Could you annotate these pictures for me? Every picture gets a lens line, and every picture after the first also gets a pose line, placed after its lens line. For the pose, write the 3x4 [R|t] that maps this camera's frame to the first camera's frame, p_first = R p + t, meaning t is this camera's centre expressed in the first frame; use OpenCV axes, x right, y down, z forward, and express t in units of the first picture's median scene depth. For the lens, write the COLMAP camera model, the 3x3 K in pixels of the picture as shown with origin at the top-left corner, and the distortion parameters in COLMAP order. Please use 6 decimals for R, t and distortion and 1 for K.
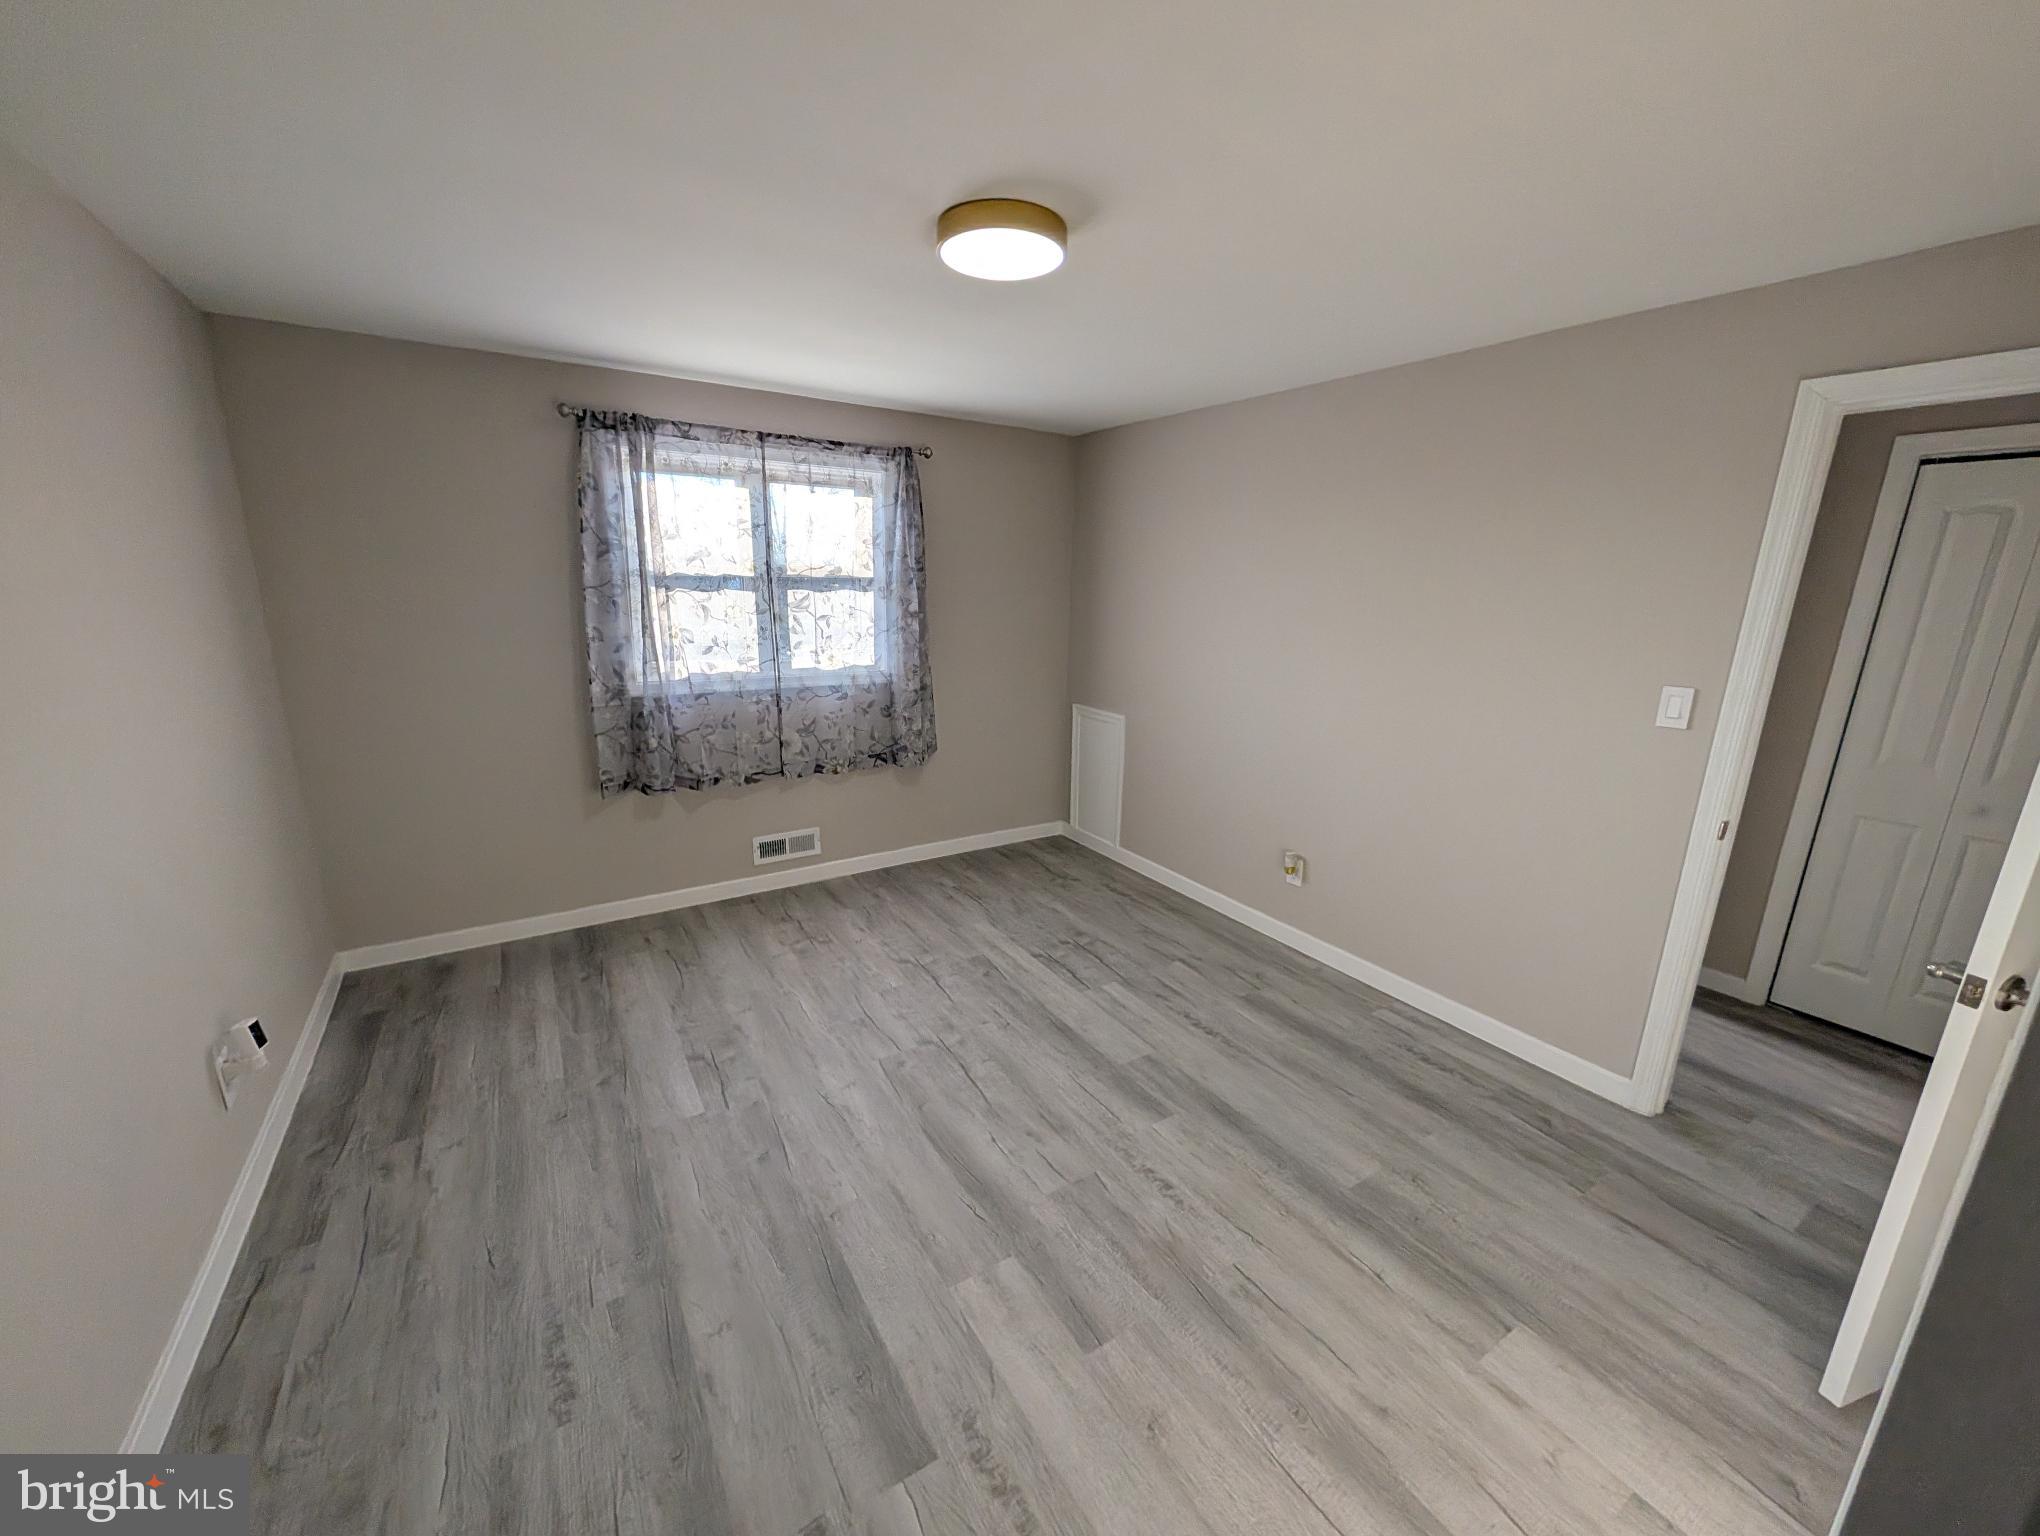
lens RADIAL K [[786.2, 0, 1015.2], [0, 786.2, 775.9], [0, 0, 1]] dist [0.000427, 0.000391]
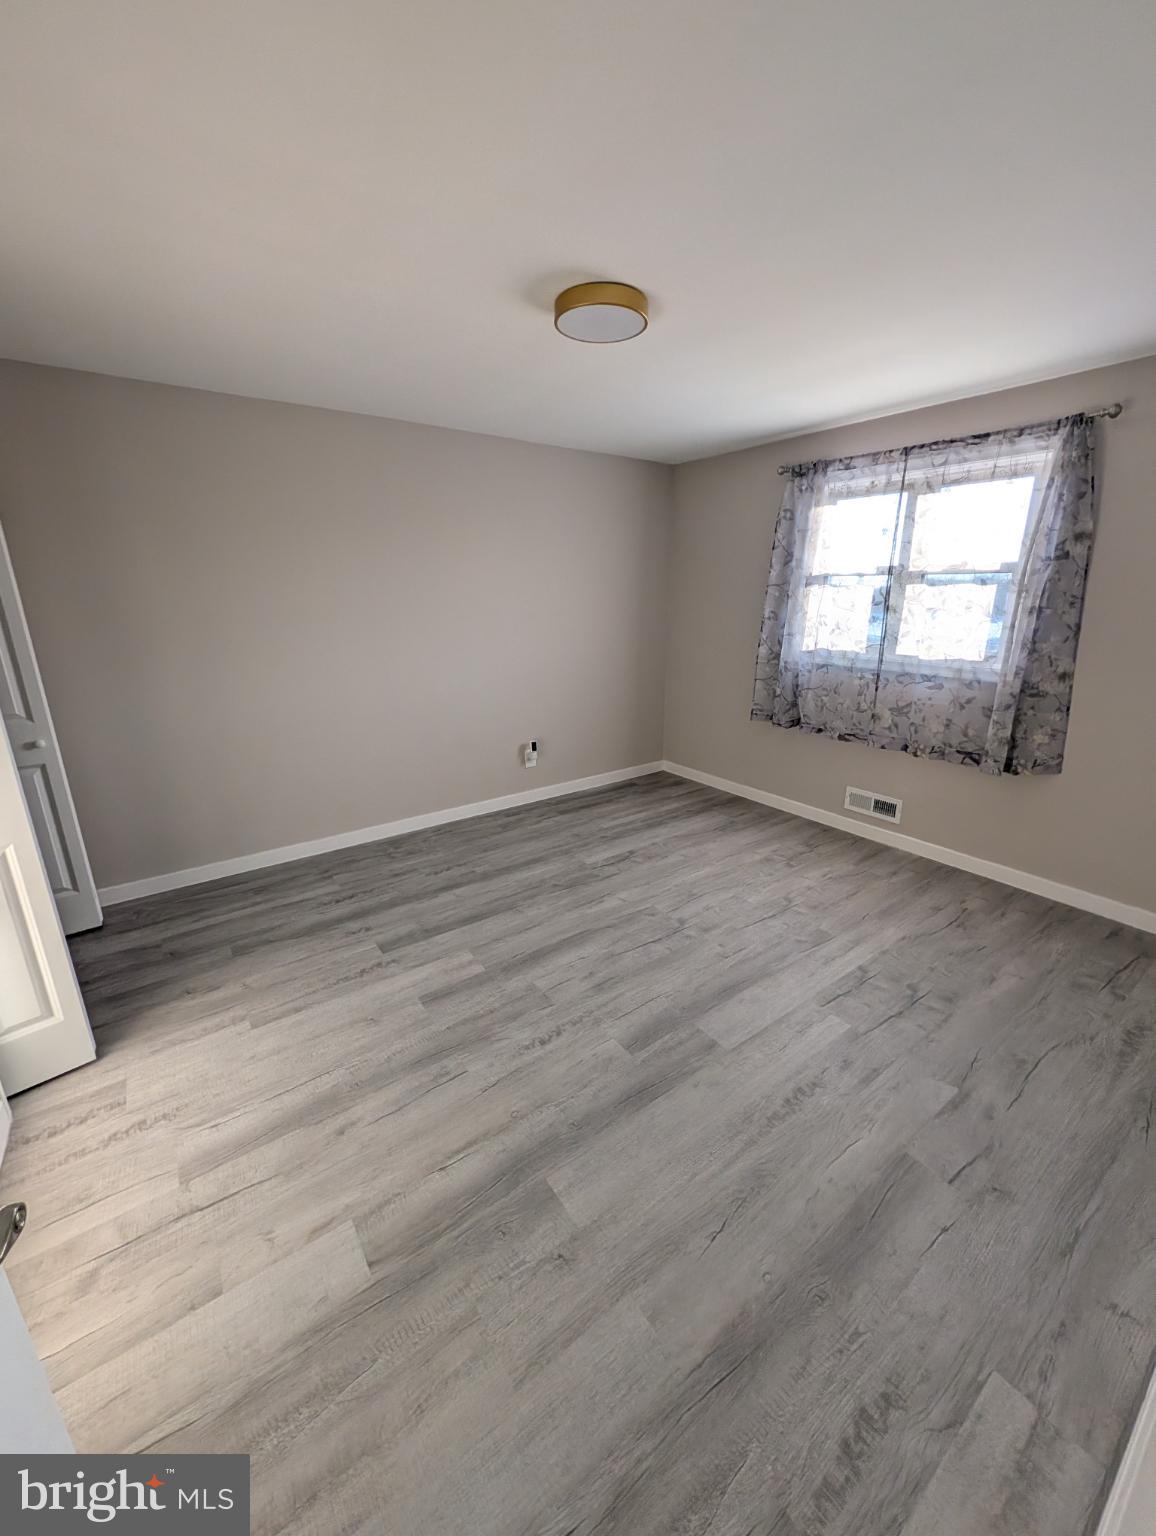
lens RADIAL K [[592.0, 0, 571.5], [0, 592.0, 764.8], [0, 0, 1]] dist [0.000427, 0.000391]
pose [[0.050970, 0.266414, -0.962510, 0.703079], [-0.238973, 0.939019, 0.247257, -0.105290], [0.969688, 0.217411, 0.111527, 0.589624]]
